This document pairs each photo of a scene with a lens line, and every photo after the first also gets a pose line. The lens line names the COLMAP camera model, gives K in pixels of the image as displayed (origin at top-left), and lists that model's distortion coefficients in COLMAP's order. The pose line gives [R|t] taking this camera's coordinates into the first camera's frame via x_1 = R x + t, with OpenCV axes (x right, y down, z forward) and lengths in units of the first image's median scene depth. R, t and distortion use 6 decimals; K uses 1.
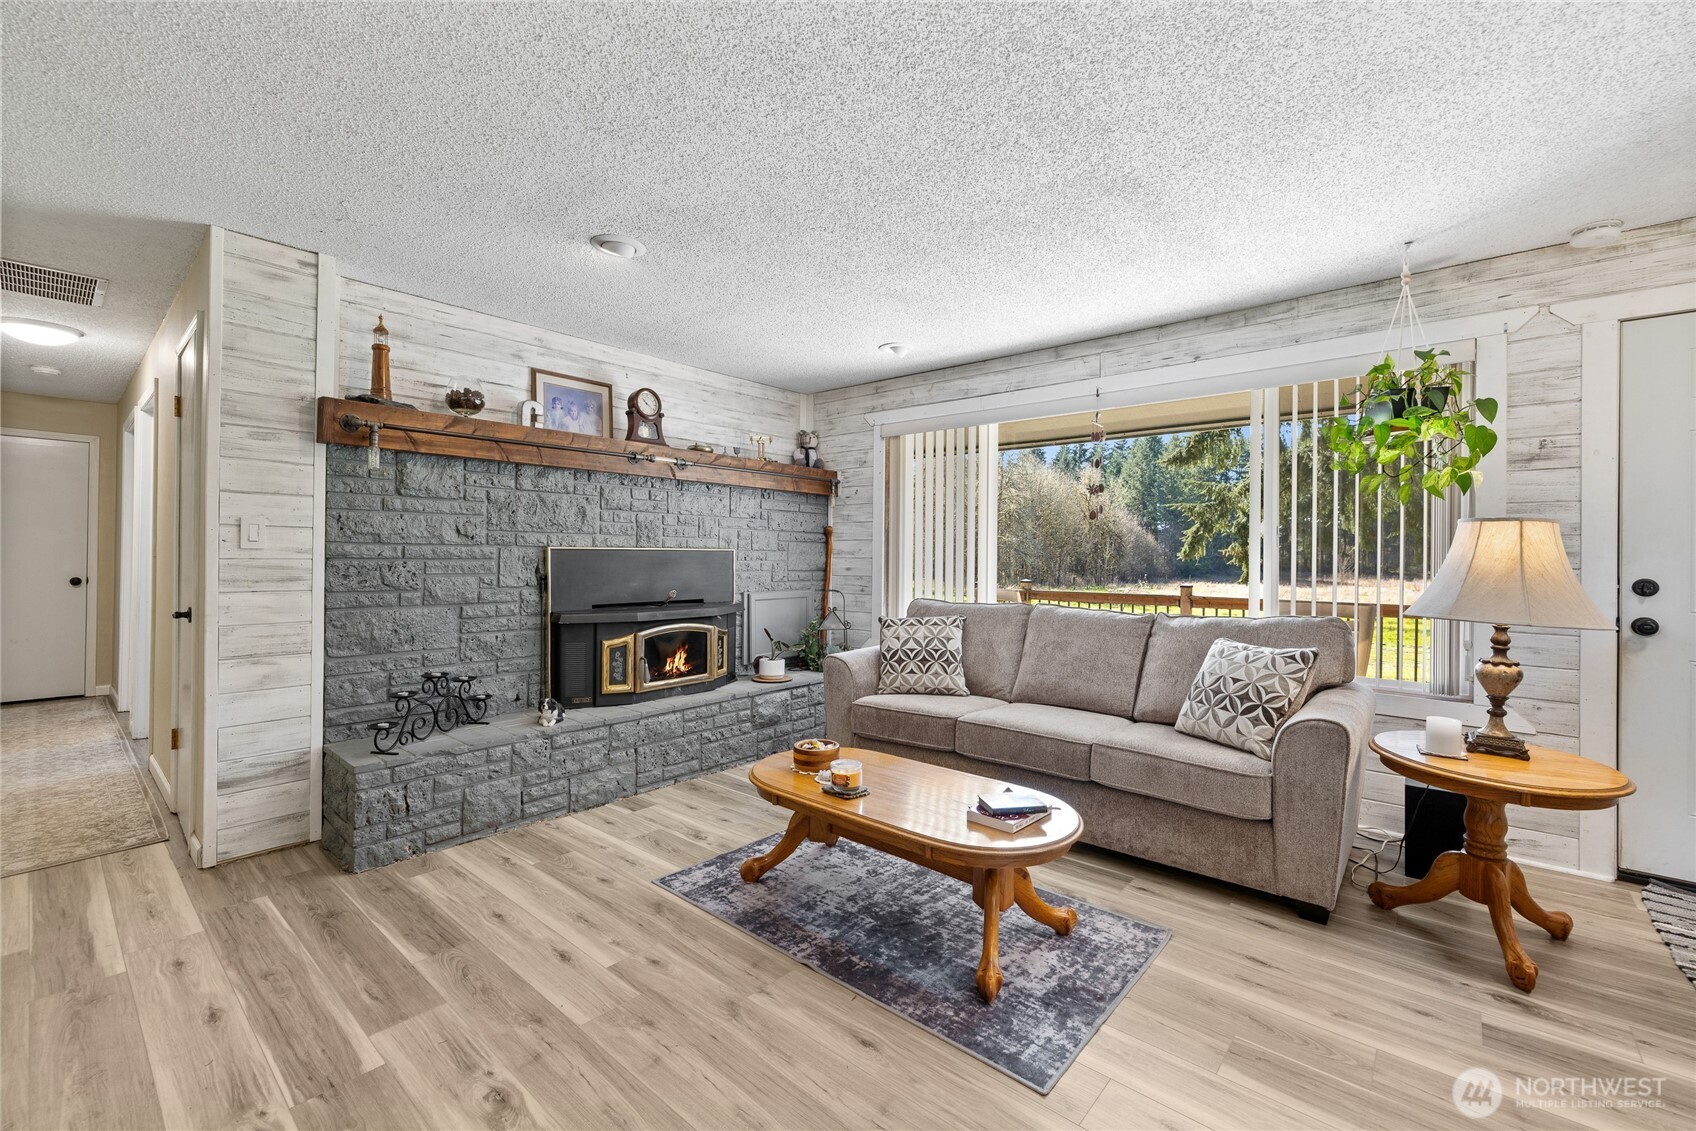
lens RADIAL K [[724.1, 0, 846.4], [0, 724.1, 553.2], [0, 0, 1]] dist [0.002736, 0.001041]
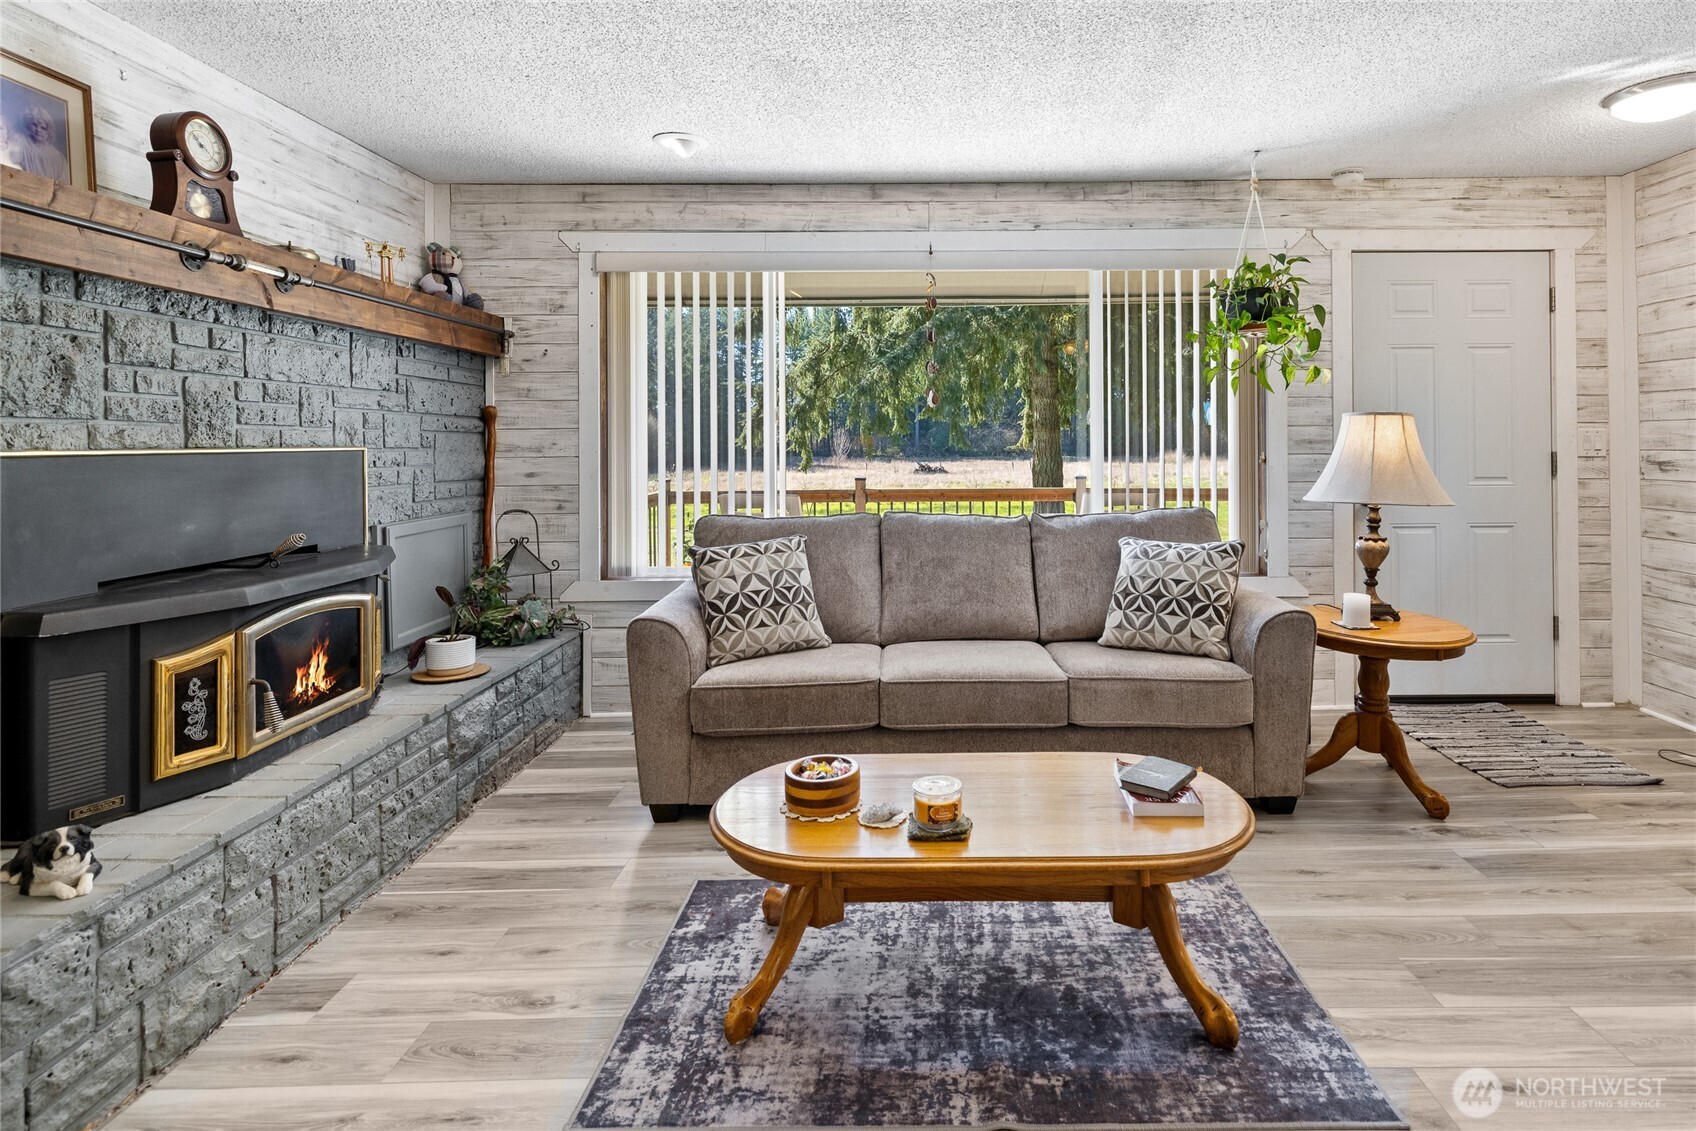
lens RADIAL K [[881.1, 0, 858.7], [0, 881.1, 437.0], [0, 0, 1]] dist [-0.001817, 0.002292]
pose [[0.742871, -0.010079, 0.669359, -0.412077], [0.010354, 0.999940, 0.003566, -0.014912], [-0.669355, 0.004282, 0.742931, 0.337698]]
